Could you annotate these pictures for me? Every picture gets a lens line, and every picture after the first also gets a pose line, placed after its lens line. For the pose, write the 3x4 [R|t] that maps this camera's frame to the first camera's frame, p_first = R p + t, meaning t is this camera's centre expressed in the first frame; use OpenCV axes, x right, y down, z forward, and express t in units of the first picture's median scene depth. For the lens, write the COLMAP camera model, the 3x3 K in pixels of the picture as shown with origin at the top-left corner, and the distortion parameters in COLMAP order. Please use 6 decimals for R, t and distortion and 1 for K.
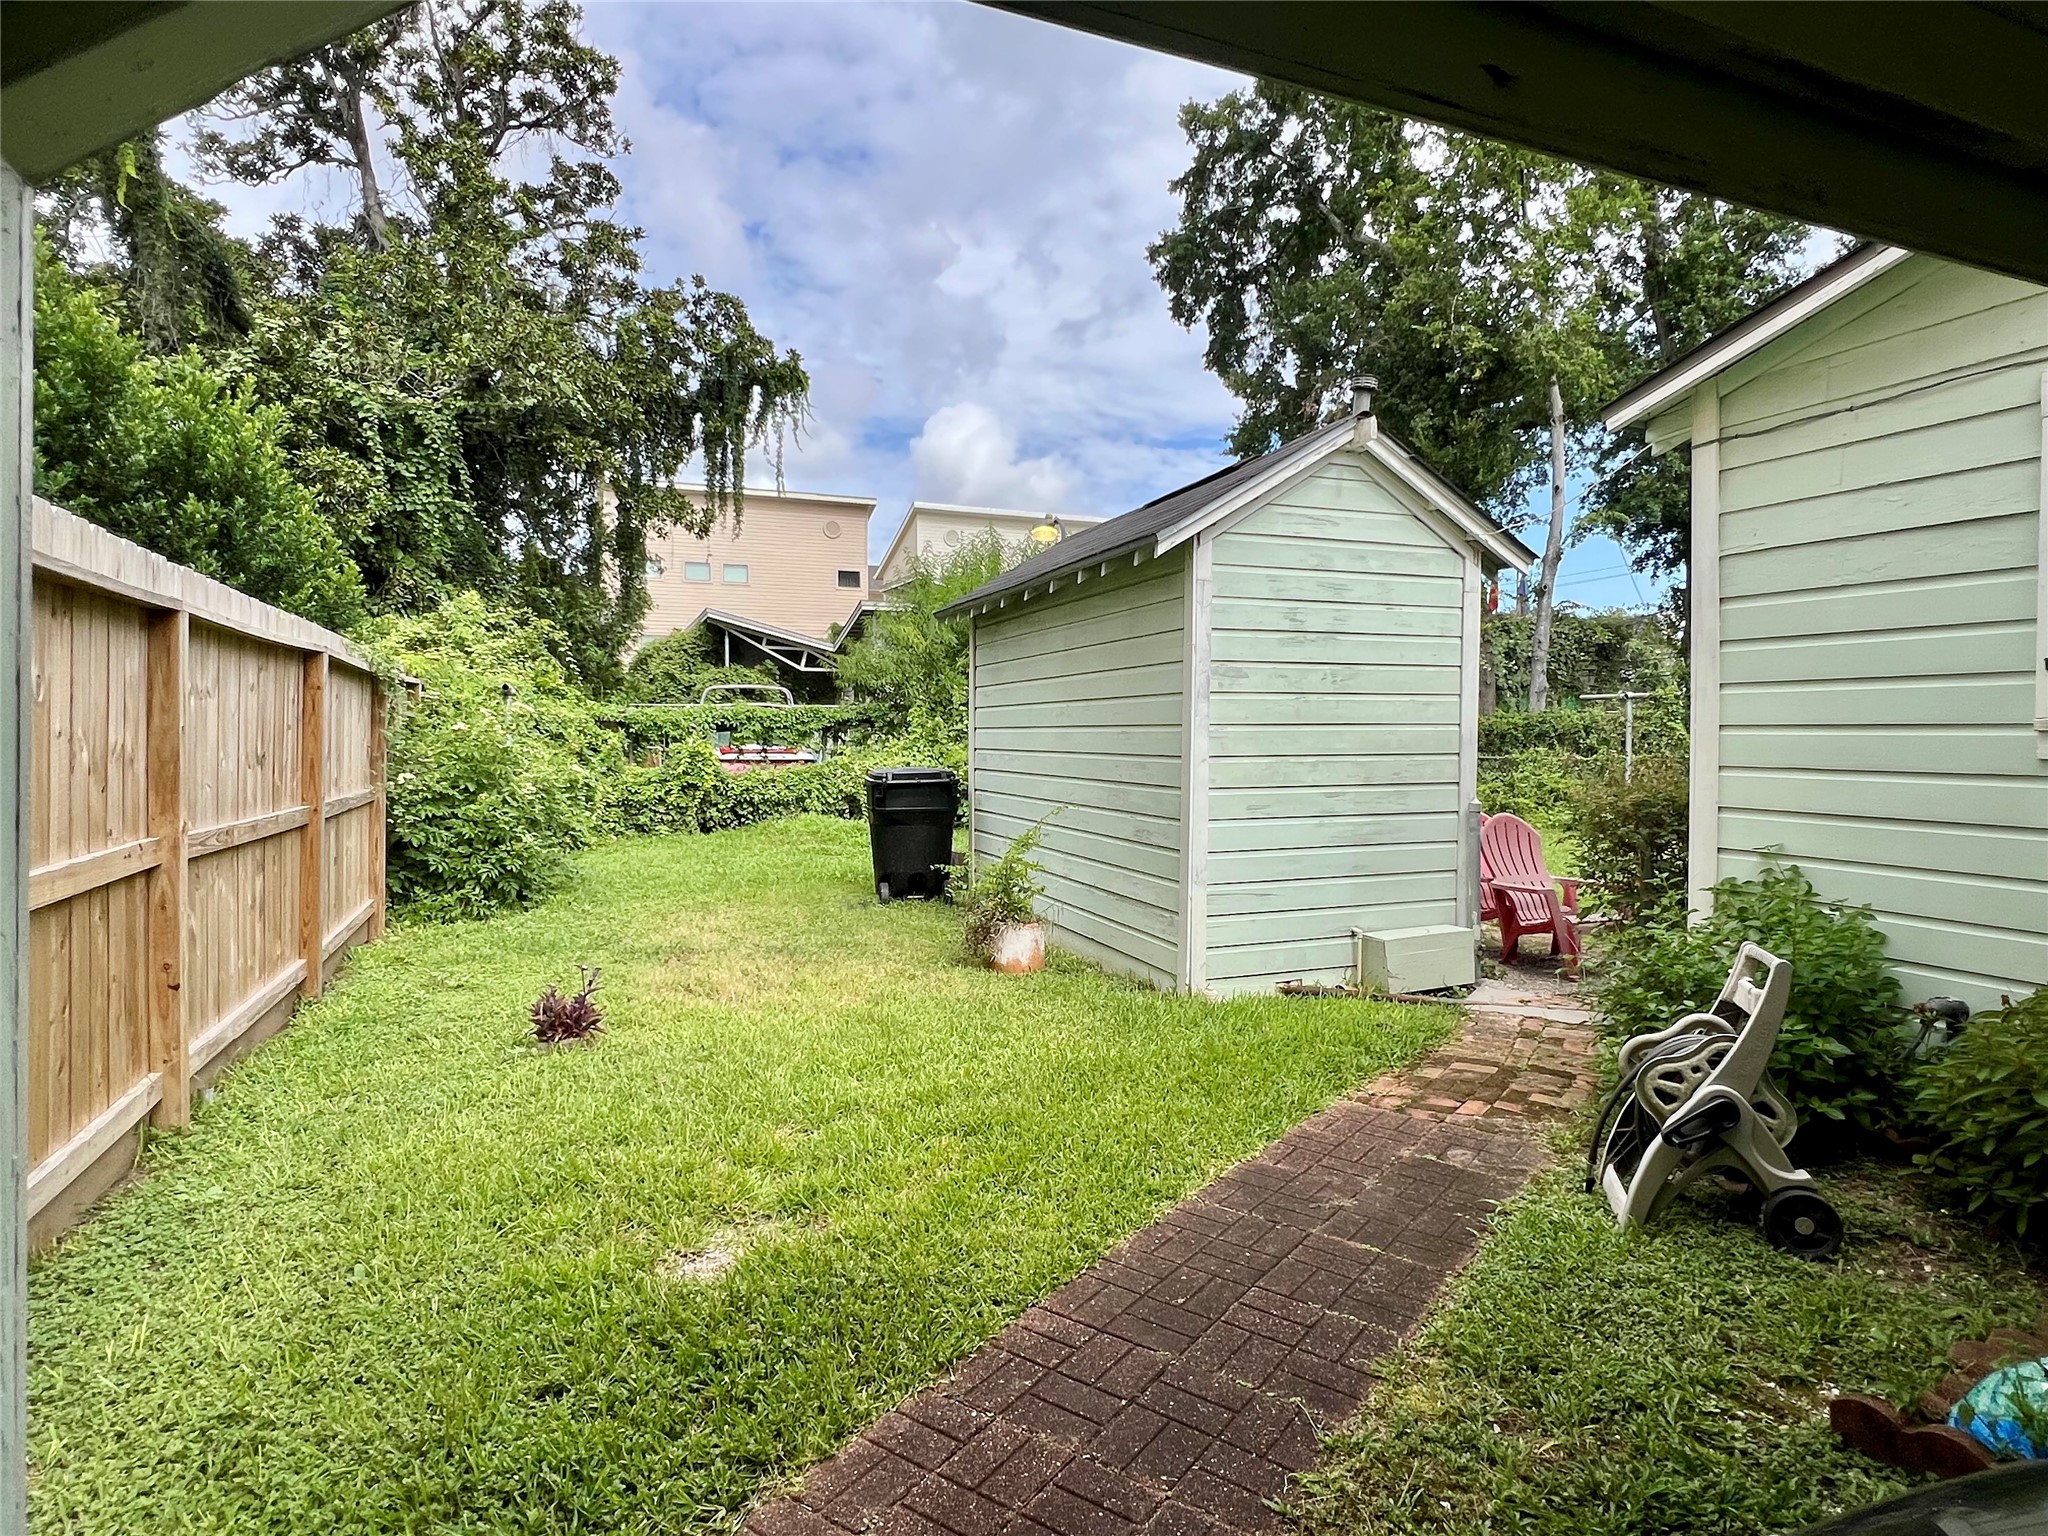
lens RADIAL K [[1114.6, 0, 1027.3], [0, 1114.6, 759.7], [0, 0, 1]] dist [-0.005427, 0.002825]
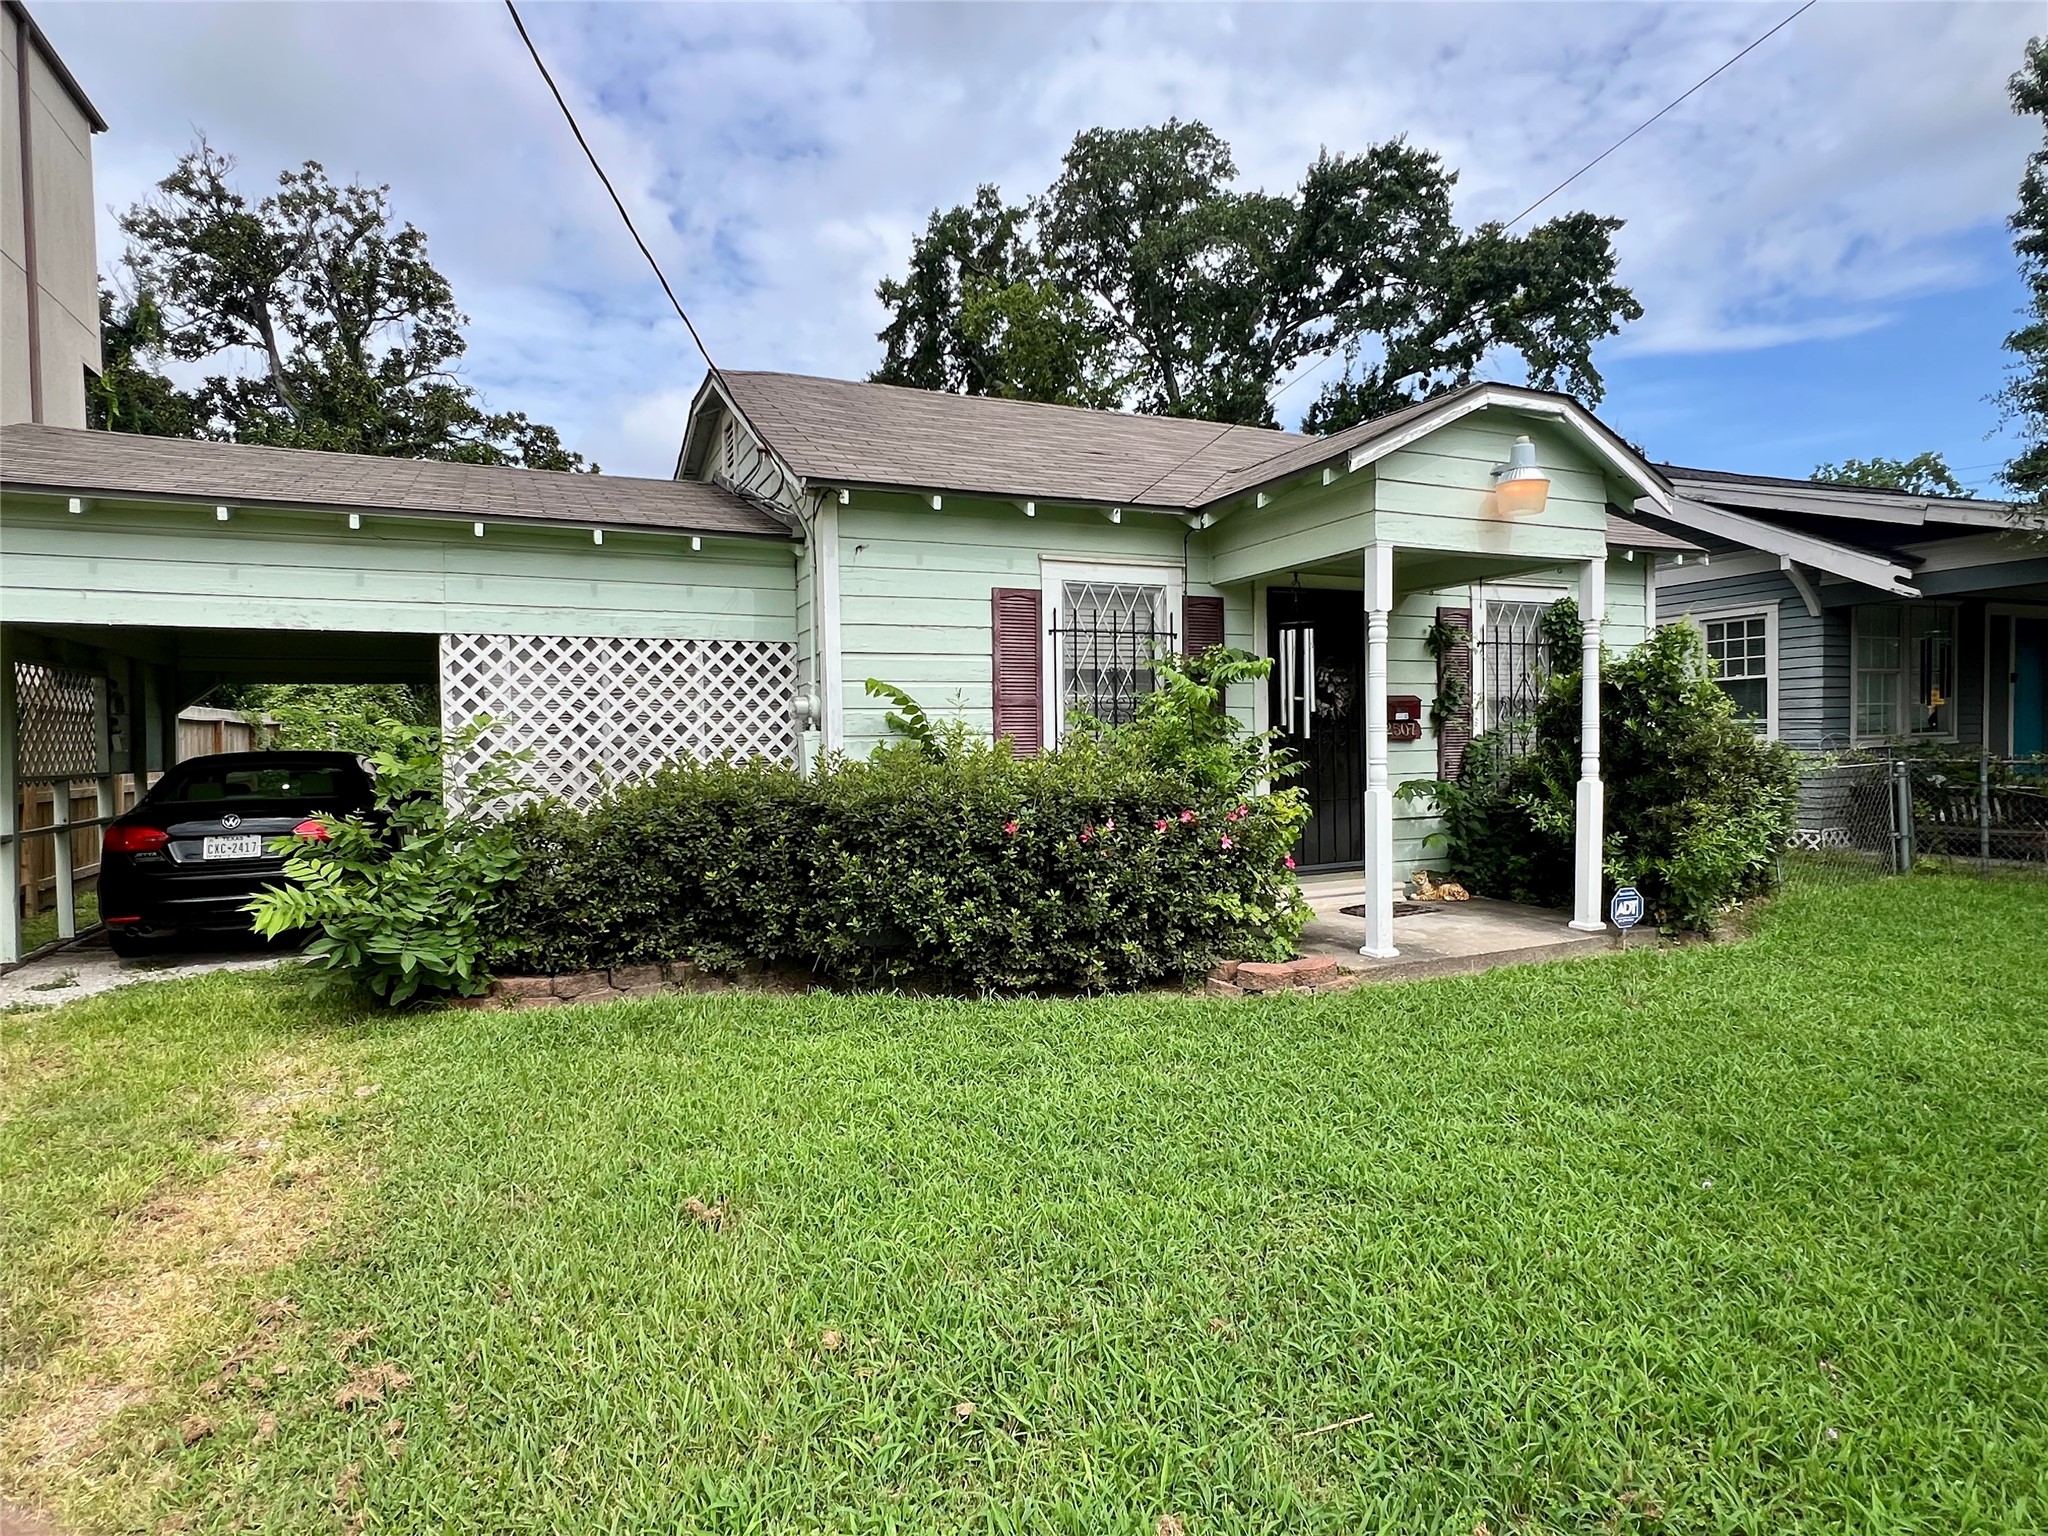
lens RADIAL K [[1114.6, 0, 1021.2], [0, 1114.6, 768.2], [0, 0, 1]] dist [-0.005427, 0.002825]
pose [[0.999430, -0.015984, 0.029720, 0.281424], [0.015764, 0.999847, 0.007633, 0.005245], [-0.029837, -0.007160, 0.999529, -0.409311]]
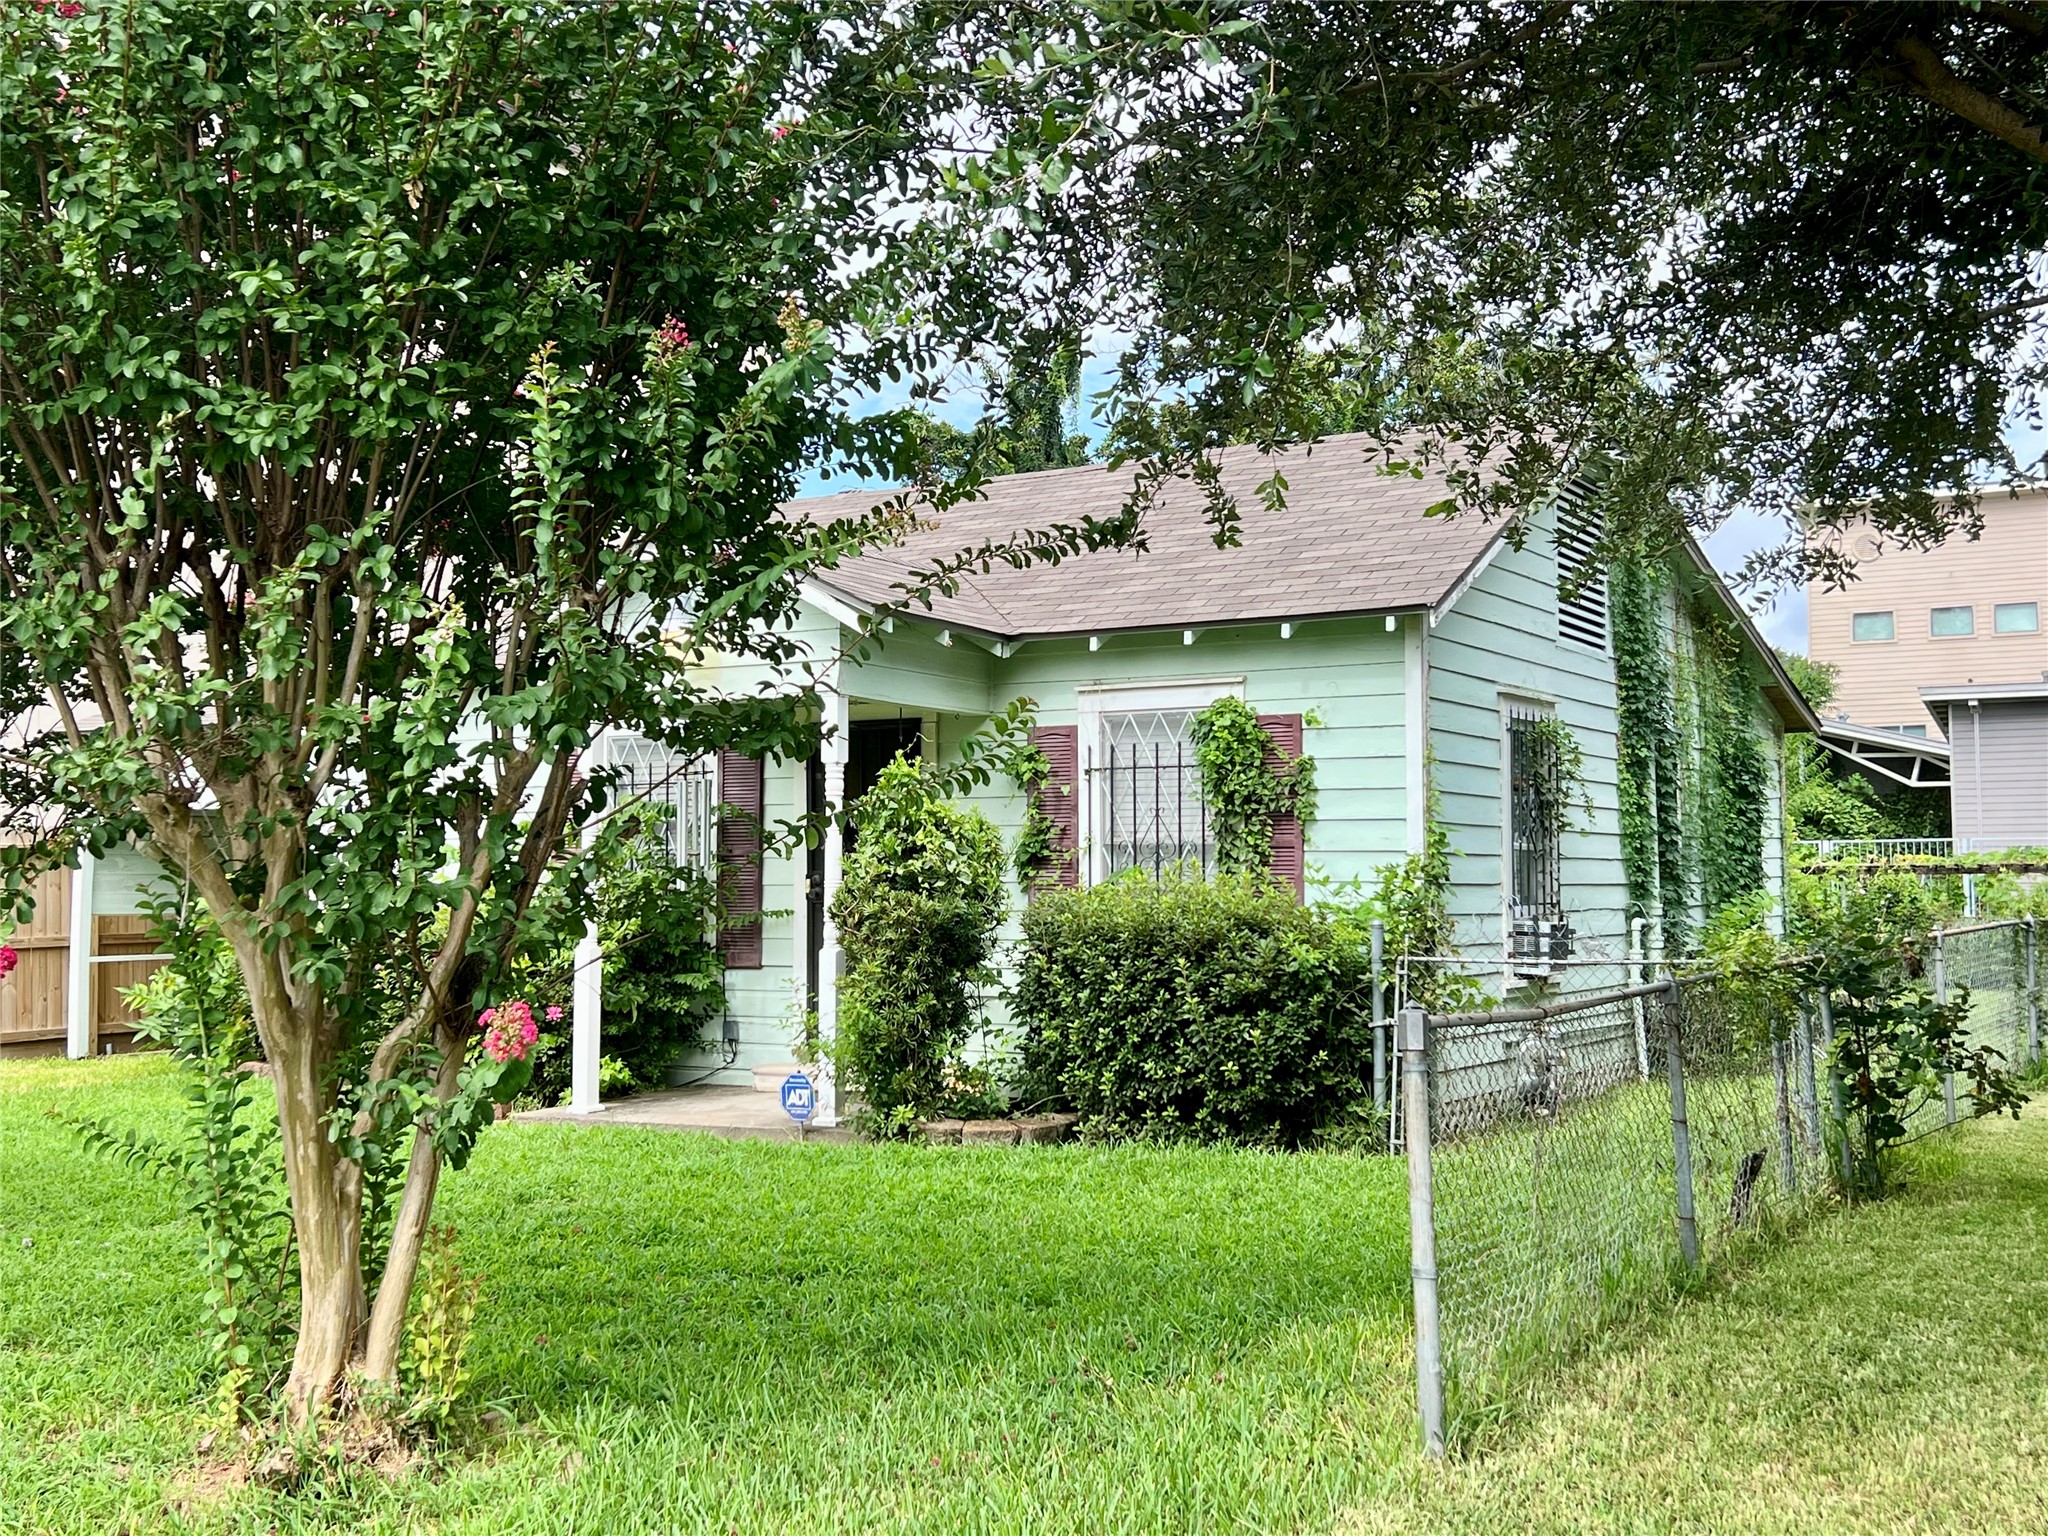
lens RADIAL K [[2236.0, 0, 1048.9], [0, 2236.0, 737.5], [0, 0, 1]] dist [0.050446, 0.000000]
pose [[0.615295, -0.054185, -0.786433, 0.839366], [-0.005897, 0.997291, -0.073327, 0.002318], [0.788275, 0.049755, 0.613308, -0.396613]]
